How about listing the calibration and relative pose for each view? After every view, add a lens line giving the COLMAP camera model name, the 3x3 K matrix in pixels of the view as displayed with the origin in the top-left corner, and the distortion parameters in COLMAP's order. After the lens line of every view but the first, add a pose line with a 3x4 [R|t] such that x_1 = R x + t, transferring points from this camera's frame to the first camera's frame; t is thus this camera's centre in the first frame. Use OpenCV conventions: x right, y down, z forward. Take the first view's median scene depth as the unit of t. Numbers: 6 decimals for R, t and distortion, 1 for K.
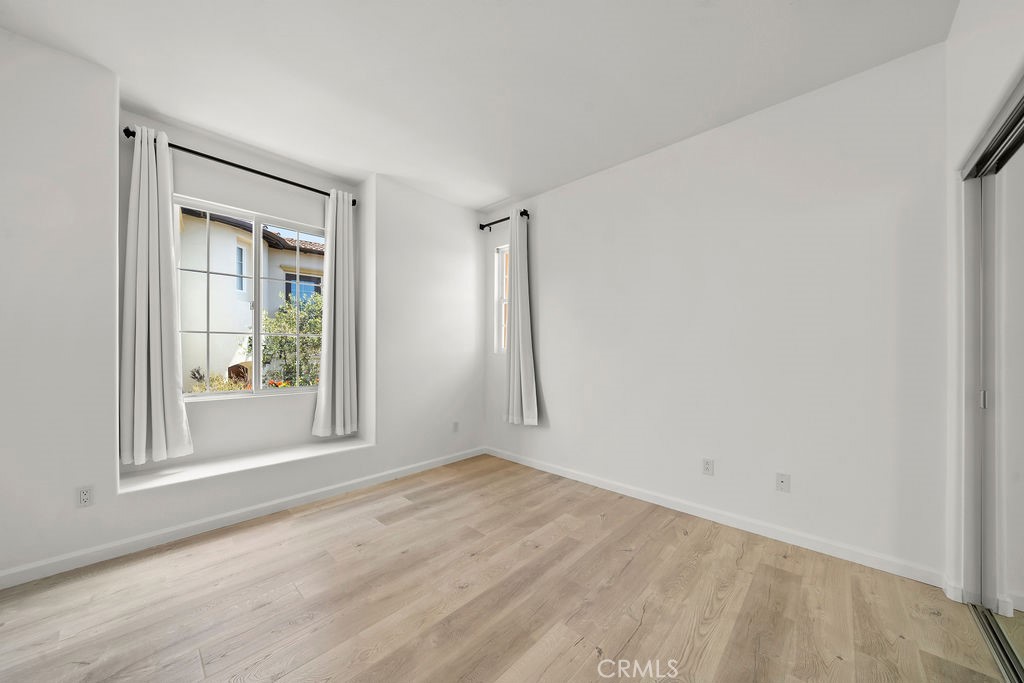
lens RADIAL K [[355.9, 0, 508.1], [0, 355.9, 349.6], [0, 0, 1]] dist [-0.007295, 0.000173]
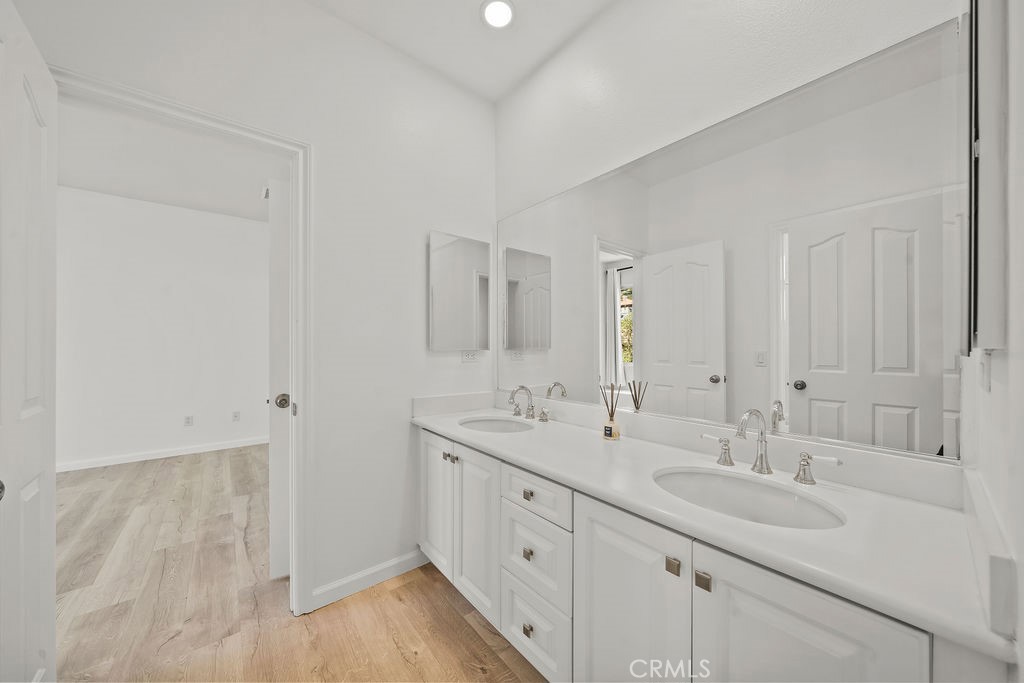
lens RADIAL K [[355.9, 0, 511.5], [0, 355.9, 345.1], [0, 0, 1]] dist [-0.007295, 0.000173]
pose [[0.132086, -0.003505, 0.991232, -1.063778], [0.003342, 0.999990, 0.003090, -0.007235], [-0.991233, 0.002905, 0.132097, -0.835051]]
